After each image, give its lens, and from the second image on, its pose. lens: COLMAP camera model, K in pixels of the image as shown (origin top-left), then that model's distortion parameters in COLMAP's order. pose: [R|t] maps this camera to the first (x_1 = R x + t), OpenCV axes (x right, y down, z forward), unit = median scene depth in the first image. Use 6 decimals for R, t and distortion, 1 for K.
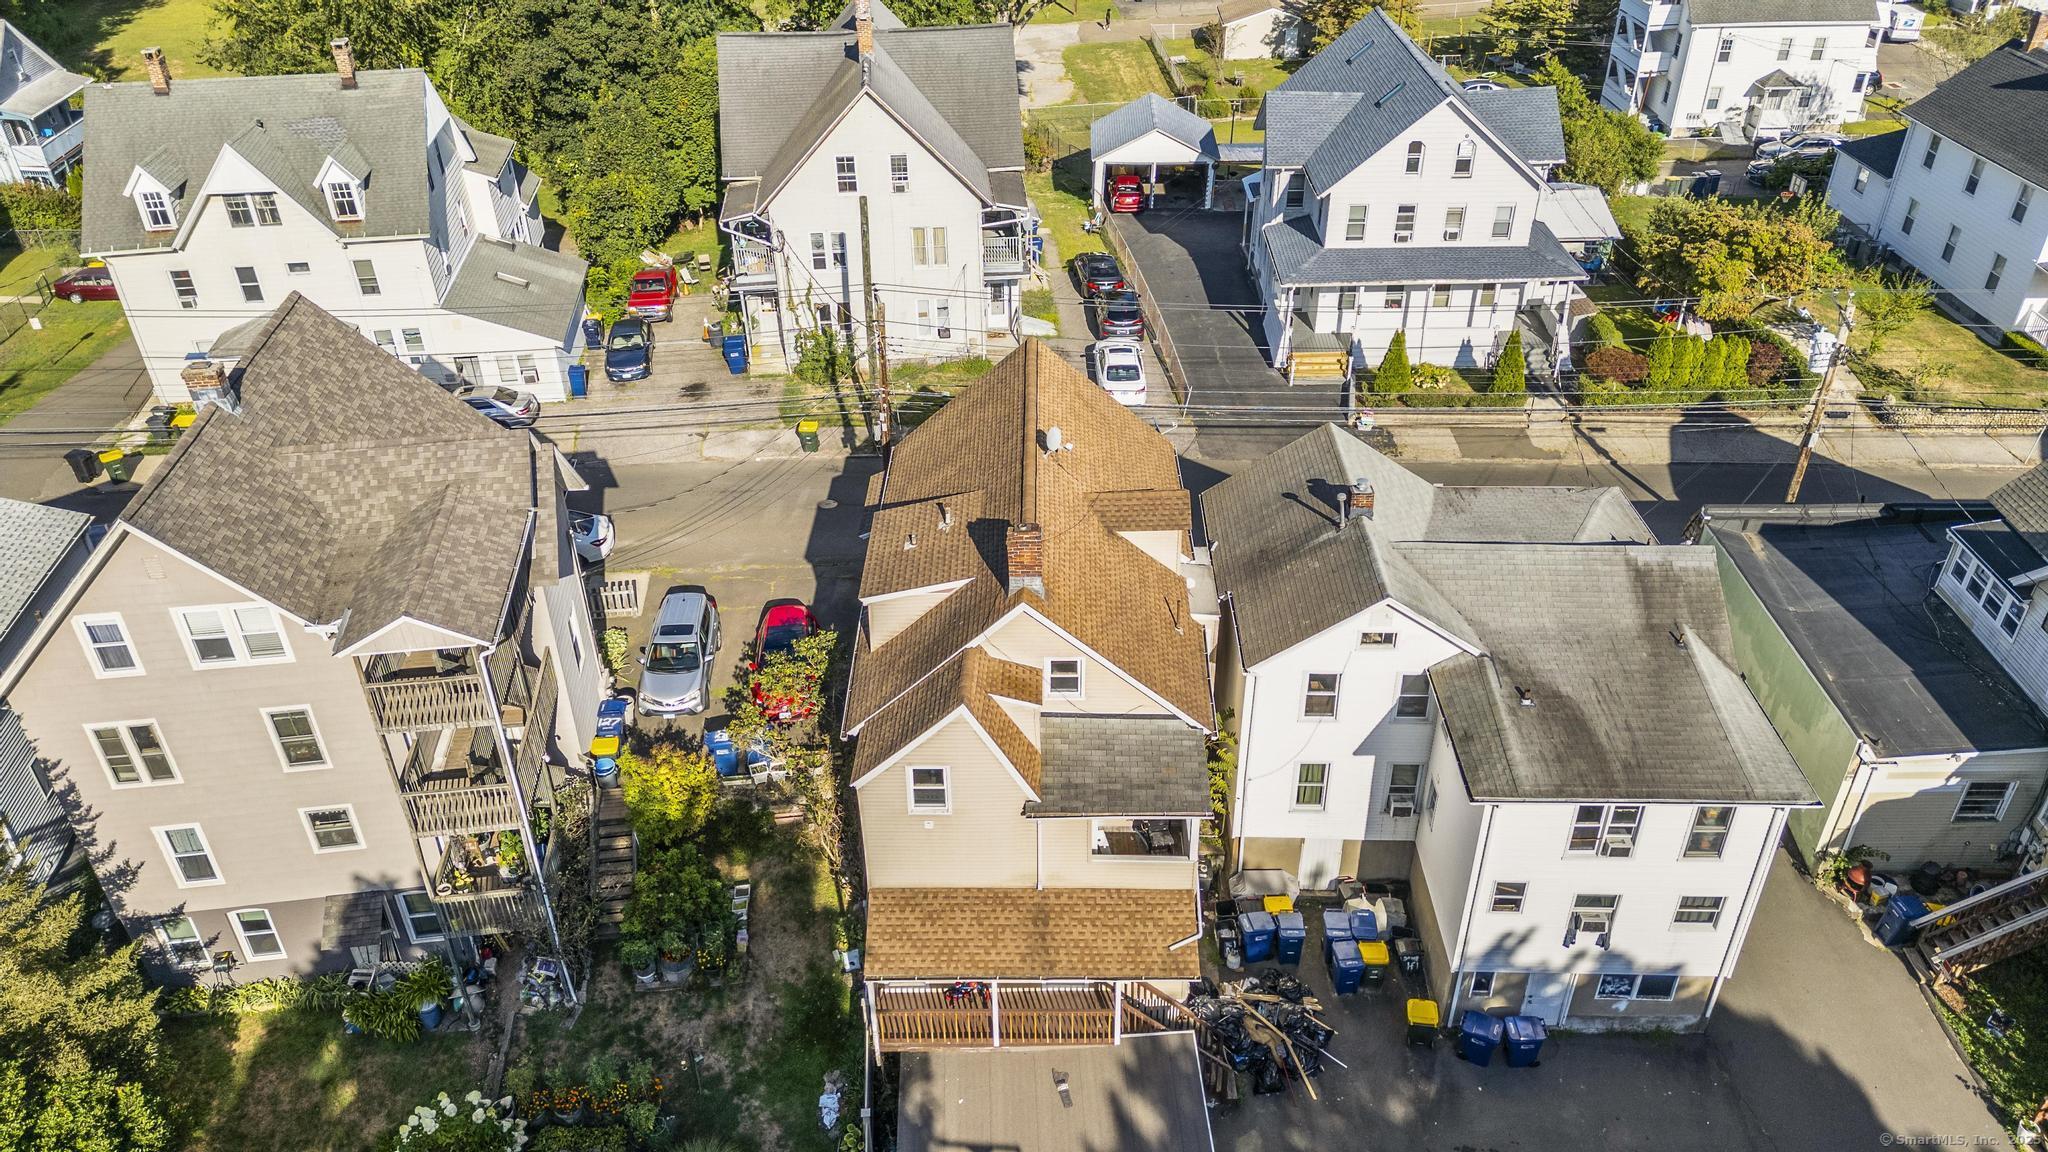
lens RADIAL K [[1399.6, 0, 1120.4], [0, 1399.6, 565.7], [0, 0, 1]] dist [0.041578, -0.041758]
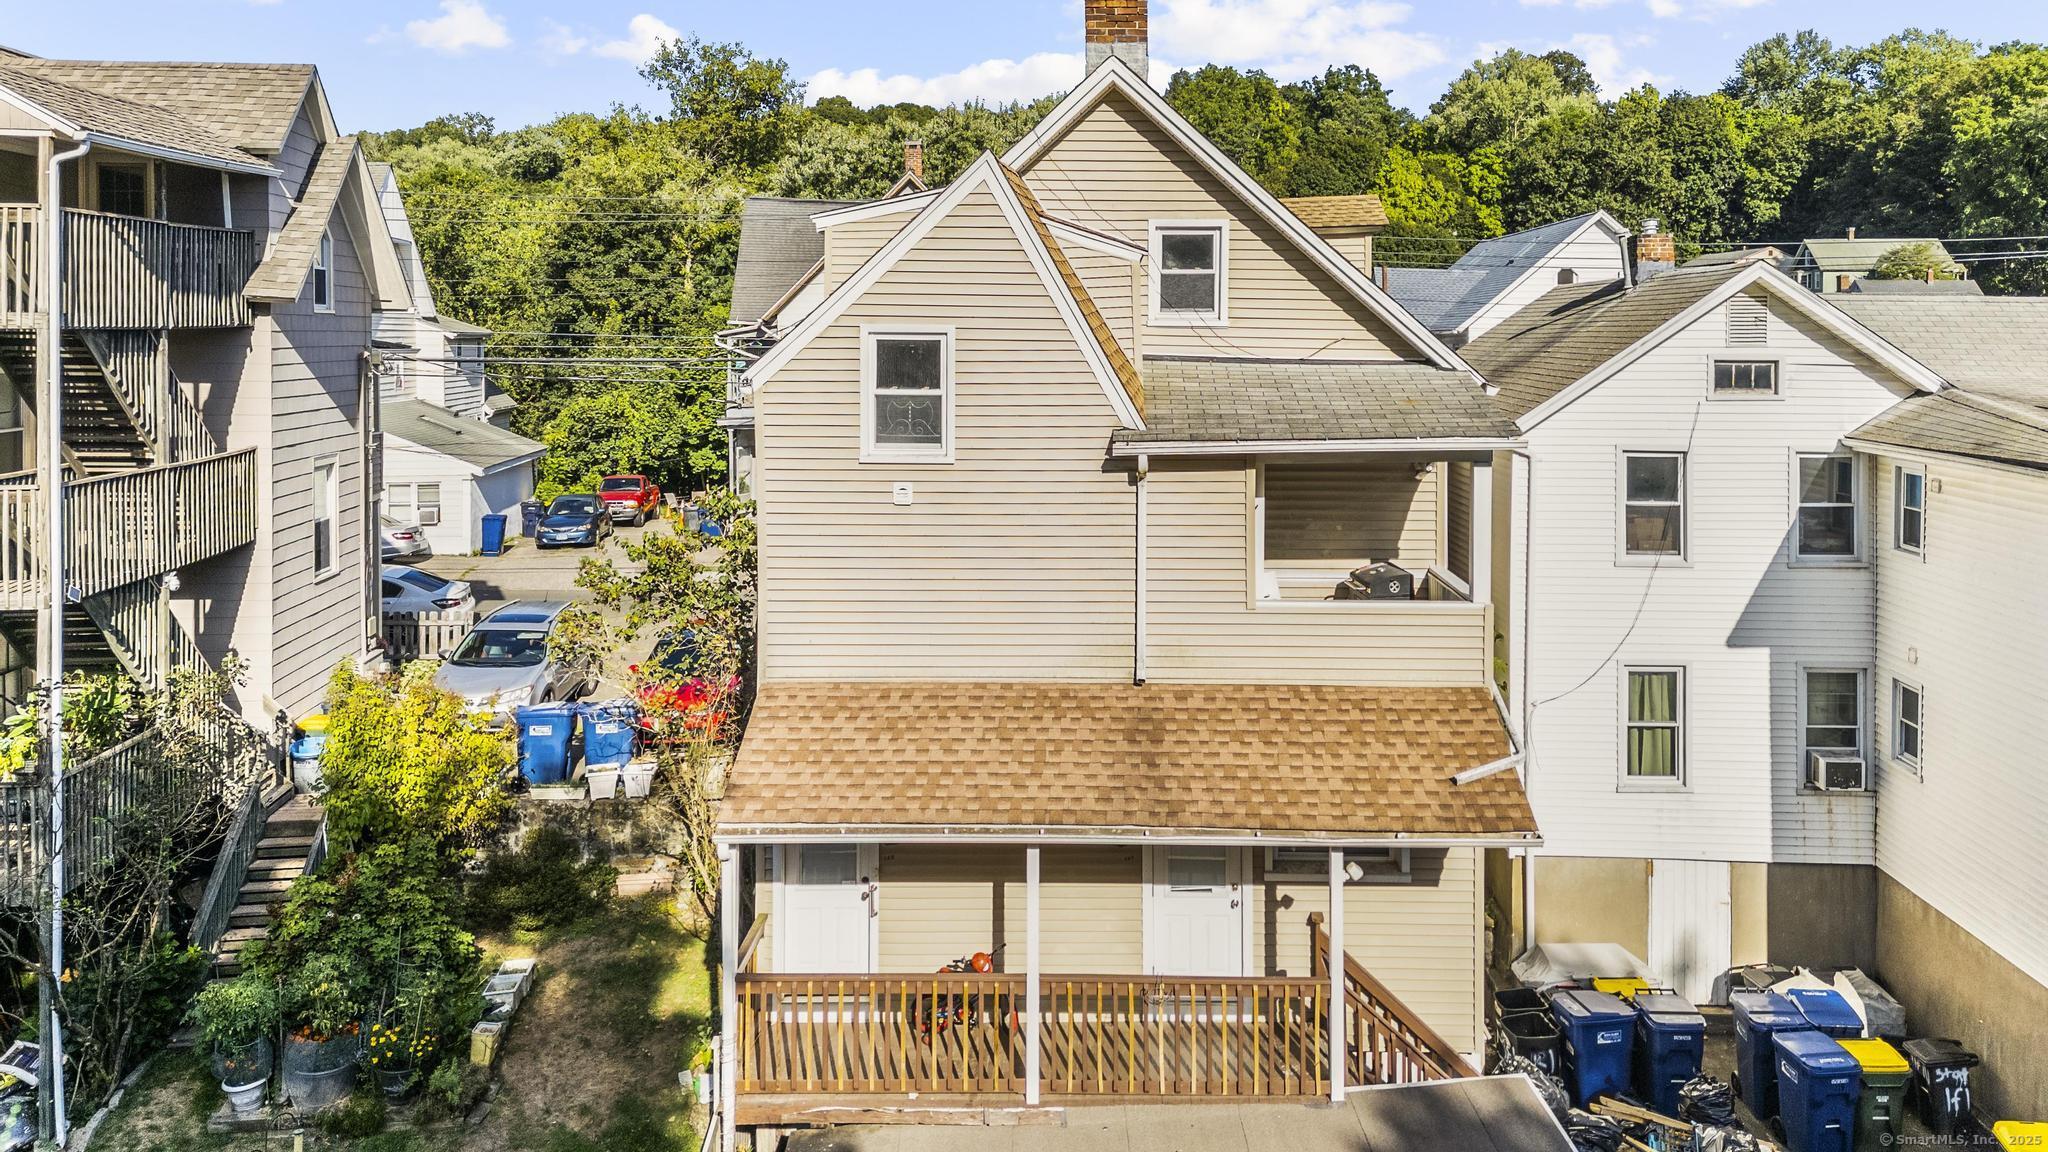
lens RADIAL K [[1399.6, 0, 1120.4], [0, 1399.6, 565.7], [0, 0, 1]] dist [0.041578, -0.041758]
pose [[0.999631, -0.015177, -0.022546, -0.053296], [0.001128, 0.852012, -0.523521, 0.432046], [0.027155, 0.523302, 0.851714, 0.601180]]
